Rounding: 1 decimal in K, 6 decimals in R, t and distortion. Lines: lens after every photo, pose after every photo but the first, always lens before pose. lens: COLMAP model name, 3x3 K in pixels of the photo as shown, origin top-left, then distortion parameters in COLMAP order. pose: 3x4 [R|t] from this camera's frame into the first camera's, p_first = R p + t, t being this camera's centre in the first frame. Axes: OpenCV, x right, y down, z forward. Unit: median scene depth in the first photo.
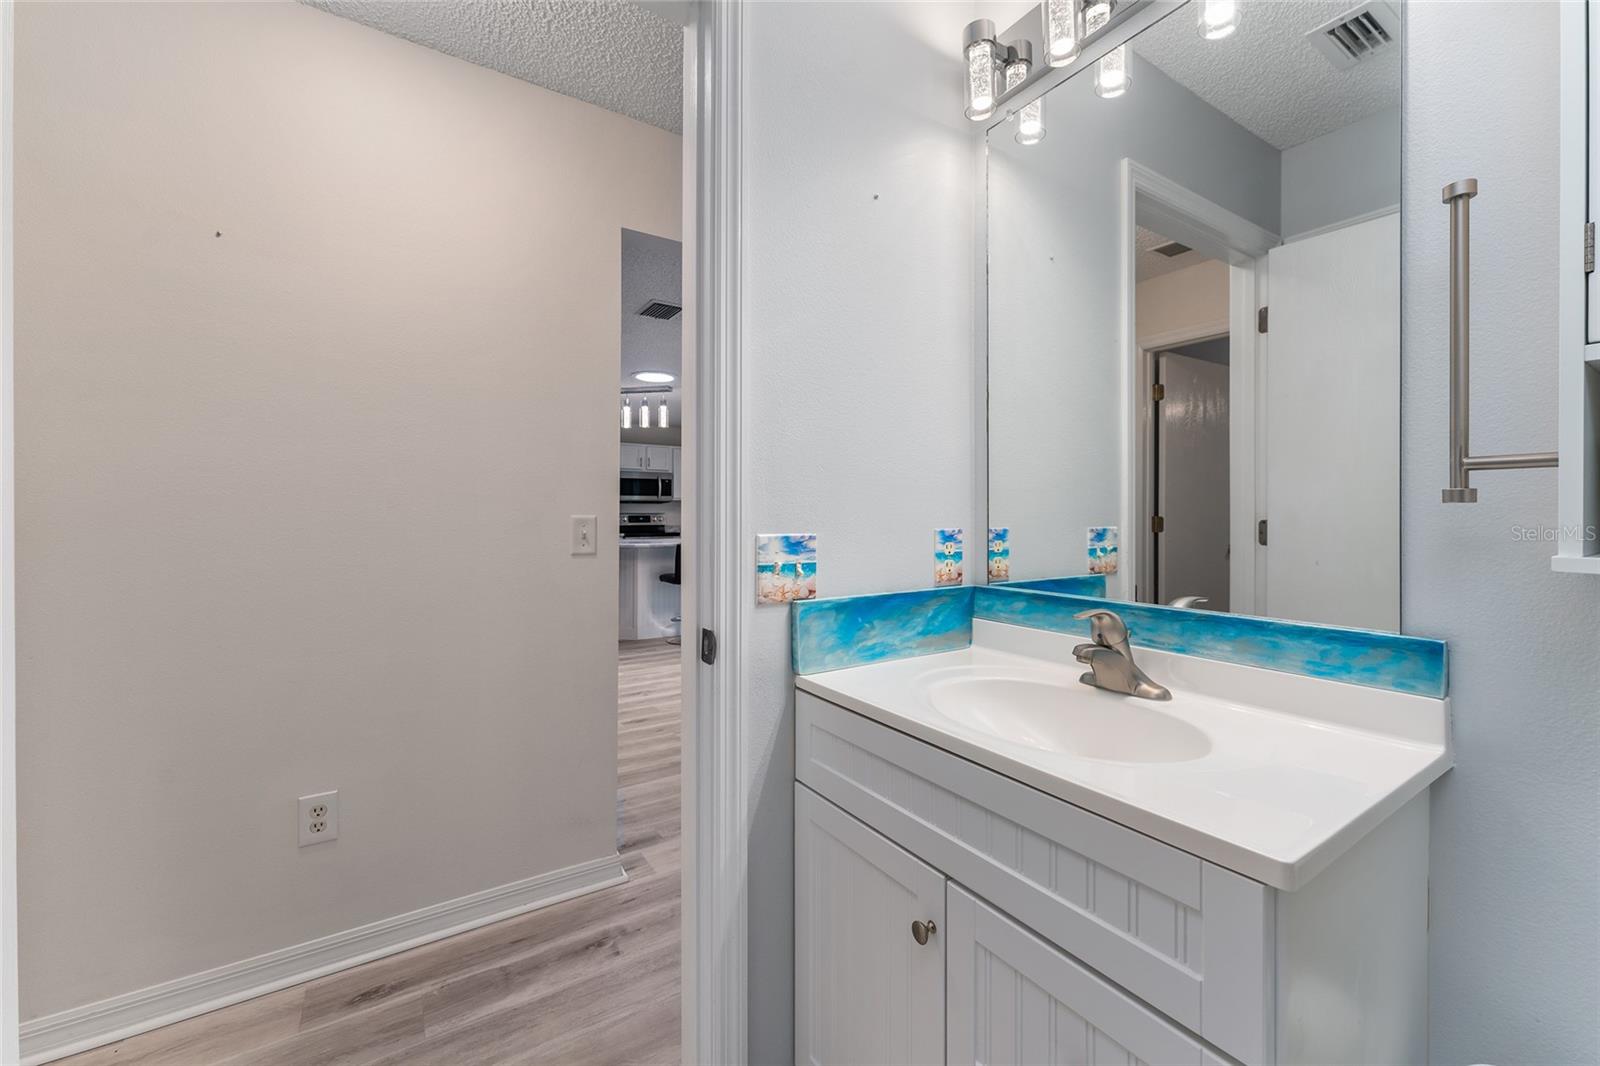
lens RADIAL K [[643.0, 0, 808.9], [0, 643.0, 512.7], [0, 0, 1]] dist [0.000385, 0.000261]
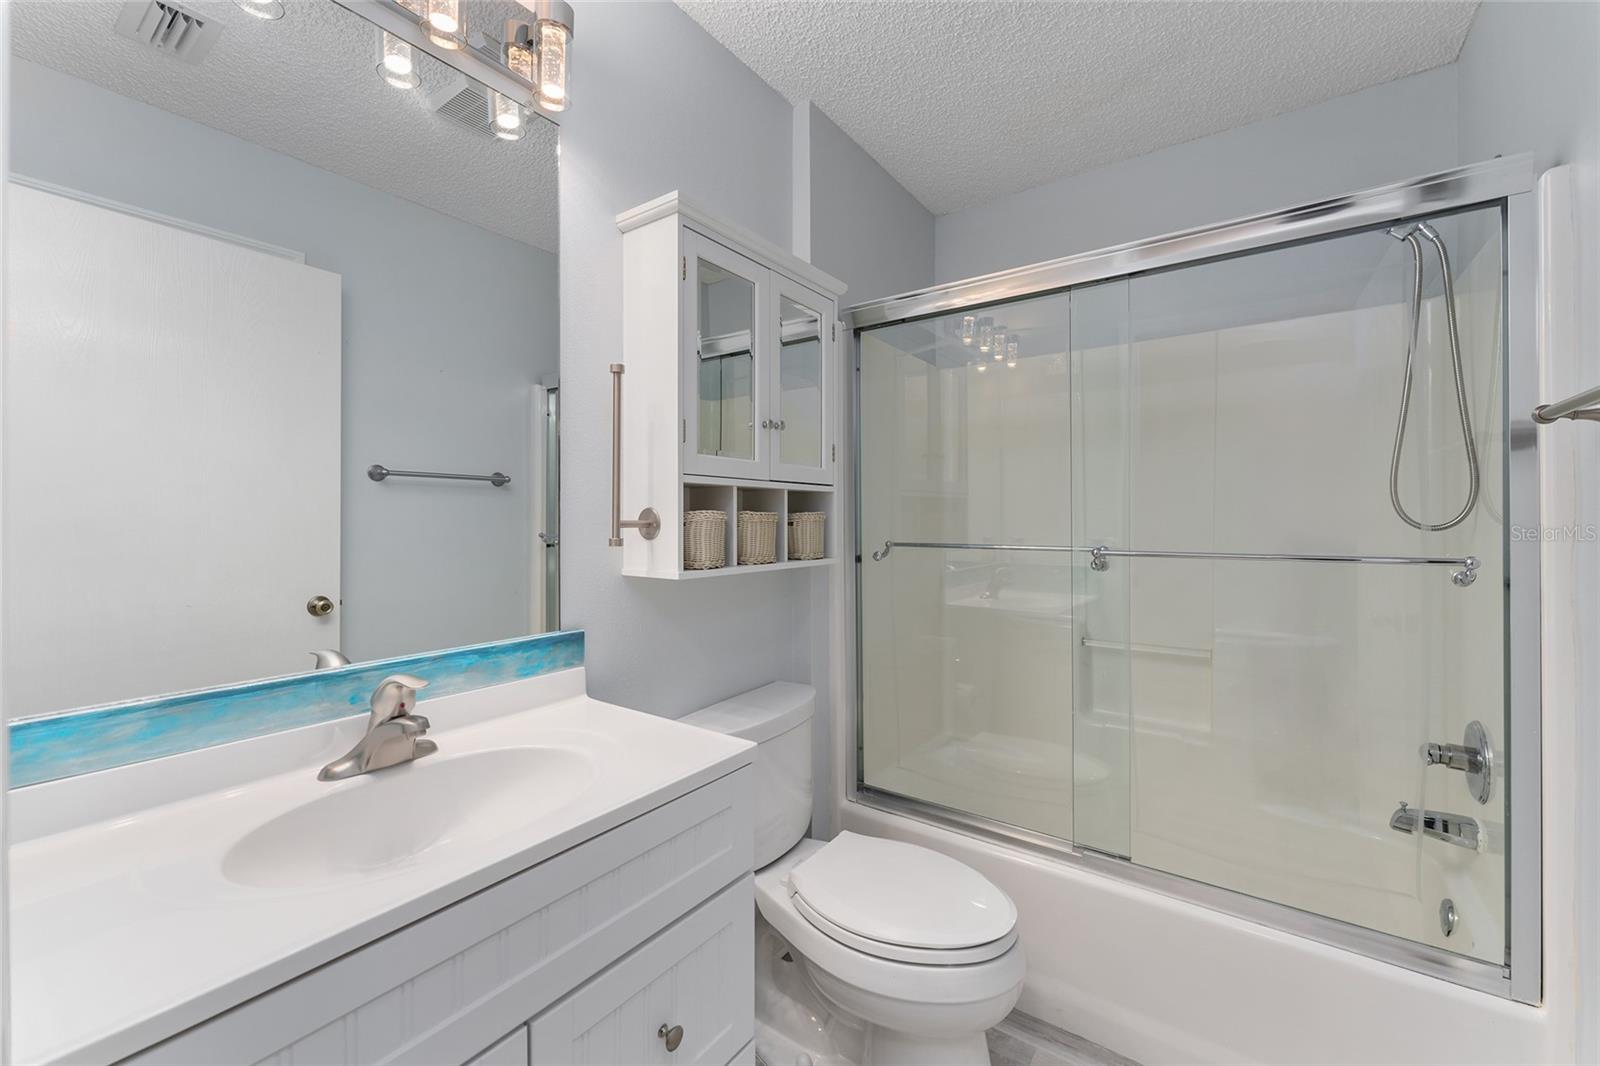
lens RADIAL K [[626.0, 0, 818.5], [0, 626.0, 532.2], [0, 0, 1]] dist [-0.000175, 0.005336]
pose [[-0.379801, -0.004856, 0.925055, -0.623672], [0.000563, 0.999985, 0.005481, -0.050668], [-0.925068, 0.002602, -0.379793, 0.932943]]
